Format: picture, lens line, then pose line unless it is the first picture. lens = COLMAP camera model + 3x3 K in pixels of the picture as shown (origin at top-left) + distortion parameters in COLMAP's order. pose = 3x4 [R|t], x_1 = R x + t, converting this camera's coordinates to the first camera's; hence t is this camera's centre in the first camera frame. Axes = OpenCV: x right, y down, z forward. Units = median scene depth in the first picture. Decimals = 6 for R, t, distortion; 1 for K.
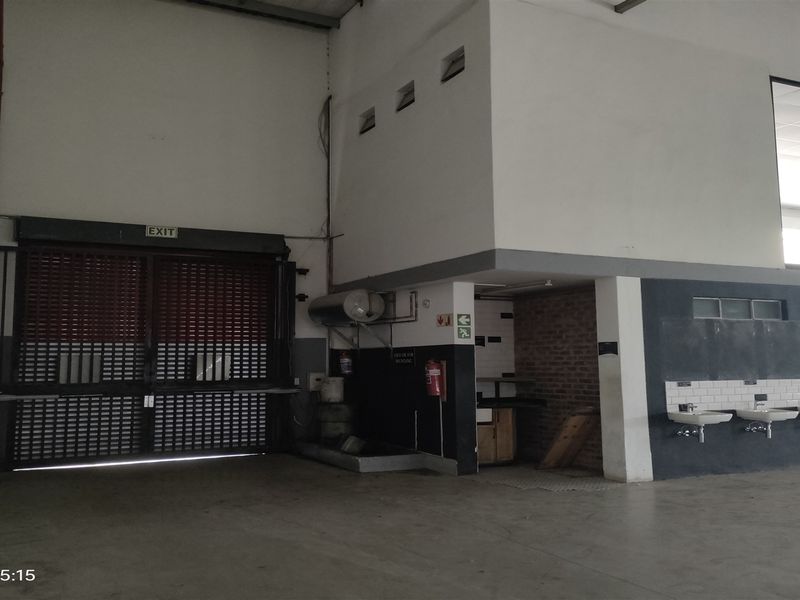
lens RADIAL K [[796.2, 0, 398.5], [0, 796.2, 264.7], [0, 0, 1]] dist [0.033742, 0.003244]
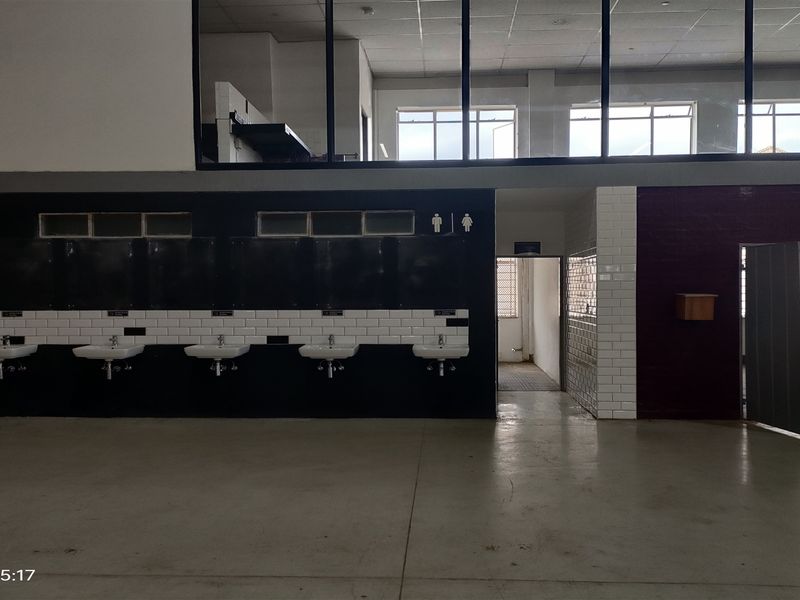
lens RADIAL K [[800.6, 0, 414.5], [0, 800.6, 310.3], [0, 0, 1]] dist [0.077903, -0.101693]
pose [[0.864952, 0.016978, -0.501568, 1.074762], [0.057764, 0.989417, 0.133106, 0.047629], [0.498520, -0.144103, 0.854817, 0.418120]]
